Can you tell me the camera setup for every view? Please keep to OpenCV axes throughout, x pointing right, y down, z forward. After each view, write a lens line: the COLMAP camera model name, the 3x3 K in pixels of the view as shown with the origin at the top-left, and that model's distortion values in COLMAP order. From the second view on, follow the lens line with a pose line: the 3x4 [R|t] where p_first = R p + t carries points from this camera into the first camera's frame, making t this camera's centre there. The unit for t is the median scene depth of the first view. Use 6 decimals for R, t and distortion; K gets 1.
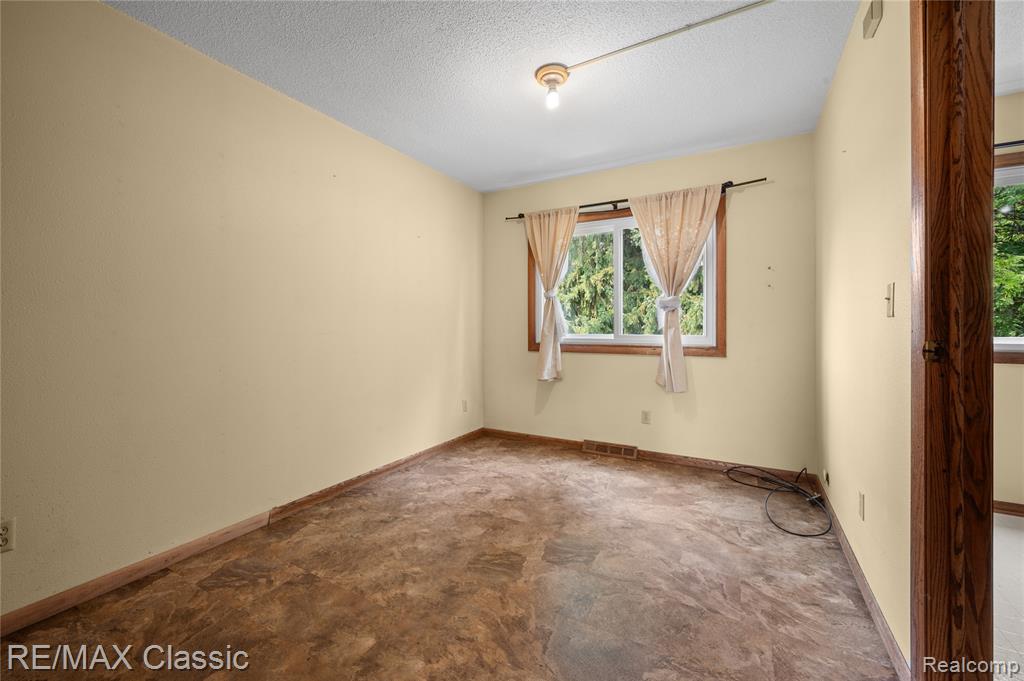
lens RADIAL K [[414.3, 0, 510.9], [0, 414.3, 332.4], [0, 0, 1]] dist [-0.000037, -0.001527]
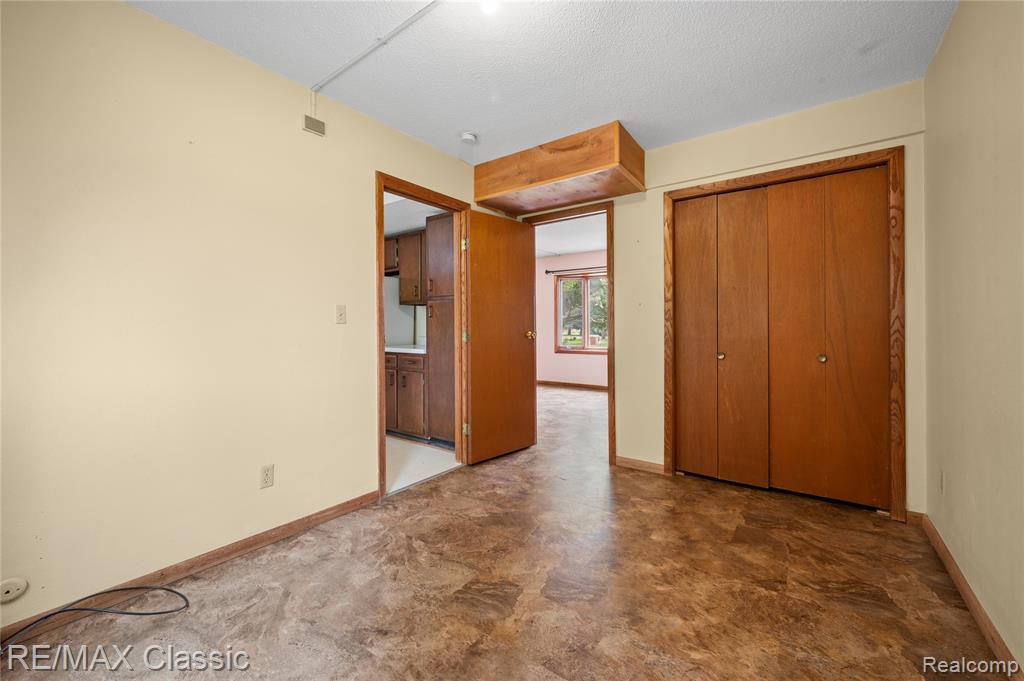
lens RADIAL K [[414.3, 0, 511.3], [0, 414.3, 322.9], [0, 0, 1]] dist [-0.000037, -0.001527]
pose [[-0.991872, 0.007022, 0.127047, -0.018718], [0.007563, 0.999964, 0.003779, -0.029971], [-0.127015, 0.004709, -0.991890, 2.024072]]
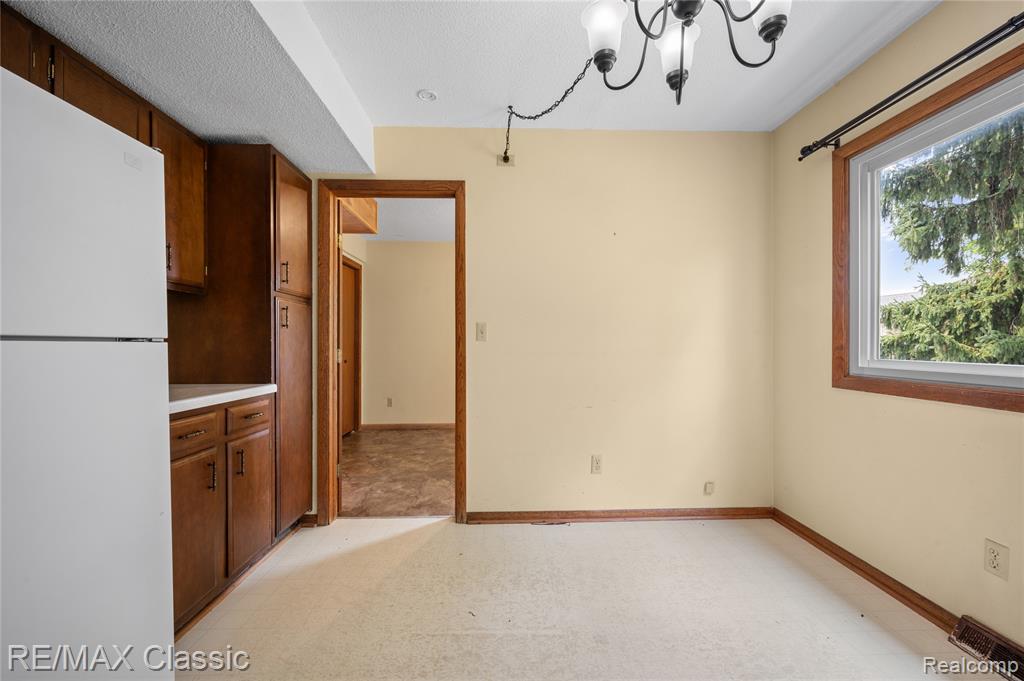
lens RADIAL K [[414.3, 0, 511.5], [0, 414.3, 343.8], [0, 0, 1]] dist [-0.000037, -0.001527]
pose [[0.516685, 0.001236, -0.856175, 1.963182], [-0.010726, 0.999930, -0.005029, -0.007416], [0.856108, 0.011782, 0.516662, 0.023751]]
